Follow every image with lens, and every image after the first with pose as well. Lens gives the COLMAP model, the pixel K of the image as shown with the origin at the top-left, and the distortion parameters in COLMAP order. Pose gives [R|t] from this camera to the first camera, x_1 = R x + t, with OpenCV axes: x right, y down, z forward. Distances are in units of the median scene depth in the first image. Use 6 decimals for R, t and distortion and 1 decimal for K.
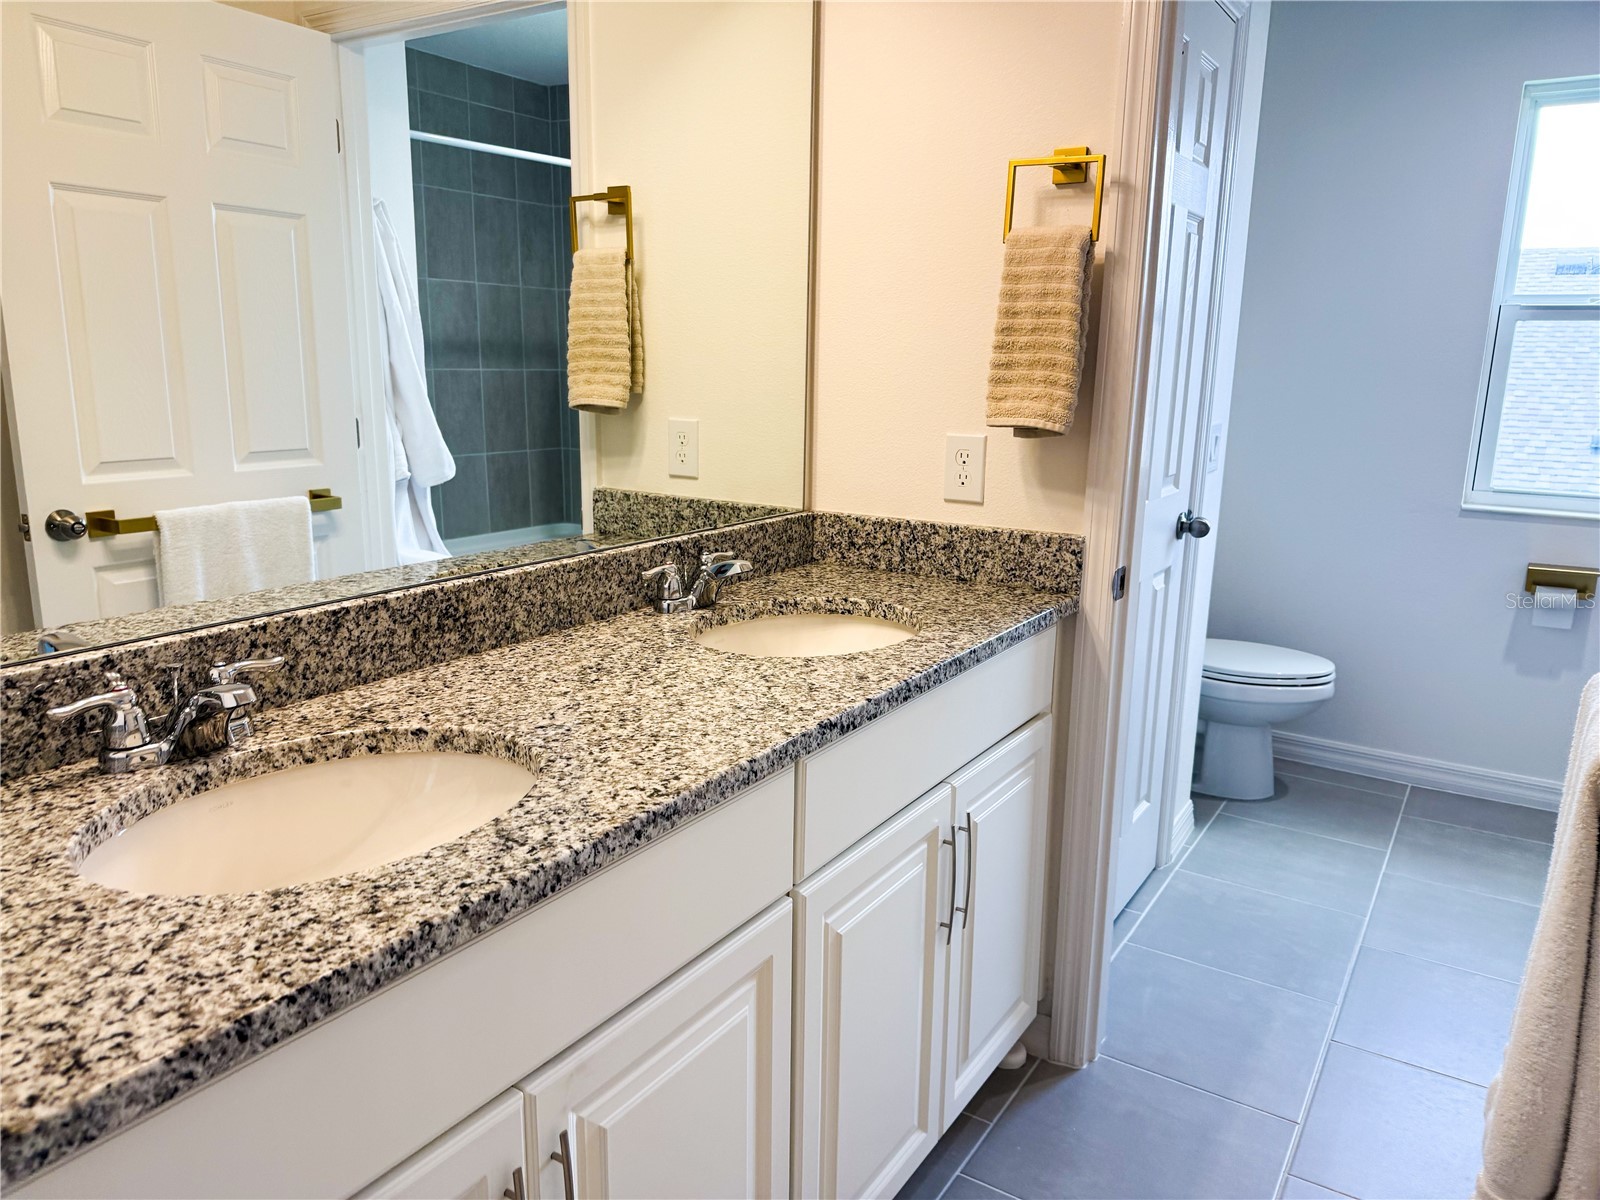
lens RADIAL K [[1121.1, 0, 804.2], [0, 1121.1, 606.3], [0, 0, 1]] dist [0.083098, -0.096896]
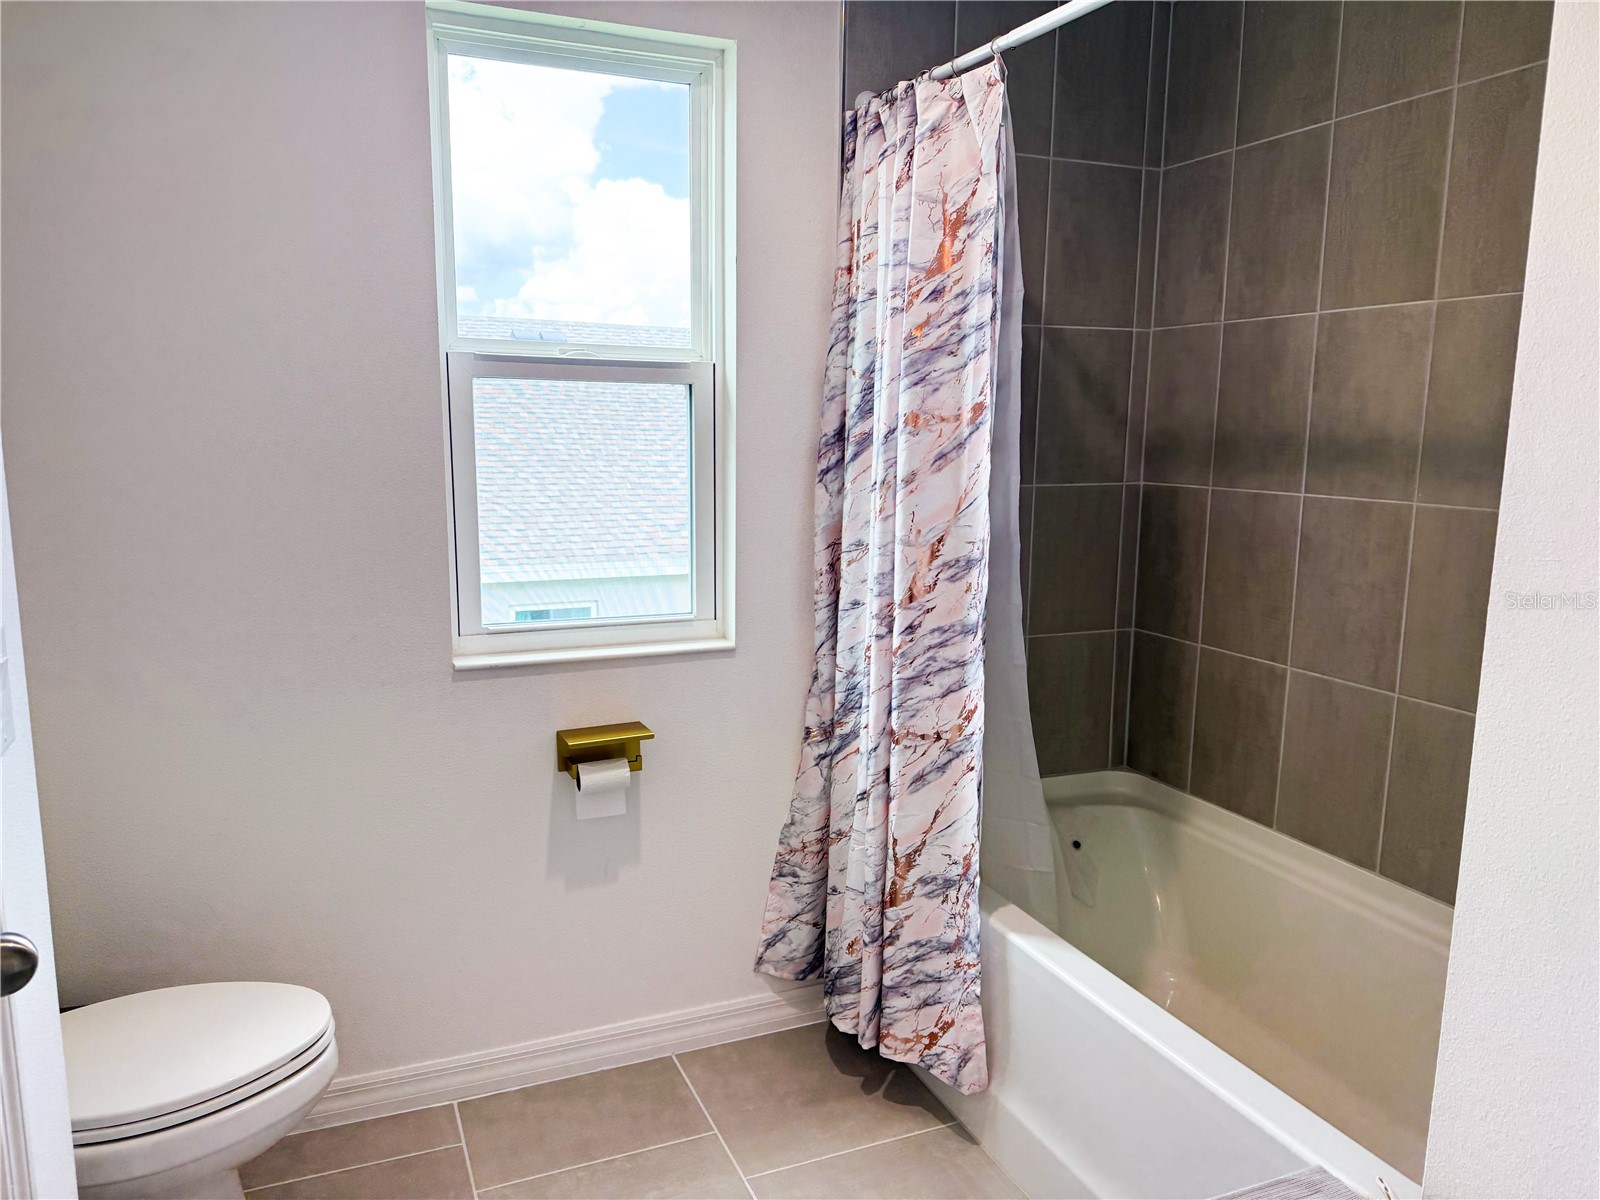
lens RADIAL K [[1121.1, 0, 804.2], [0, 1121.1, 606.3], [0, 0, 1]] dist [0.083098, -0.096896]
pose [[0.567053, -0.138059, 0.812029, 0.181831], [0.181653, 0.982541, 0.040197, -0.112095], [-0.803401, 0.124714, 0.582231, 0.481729]]
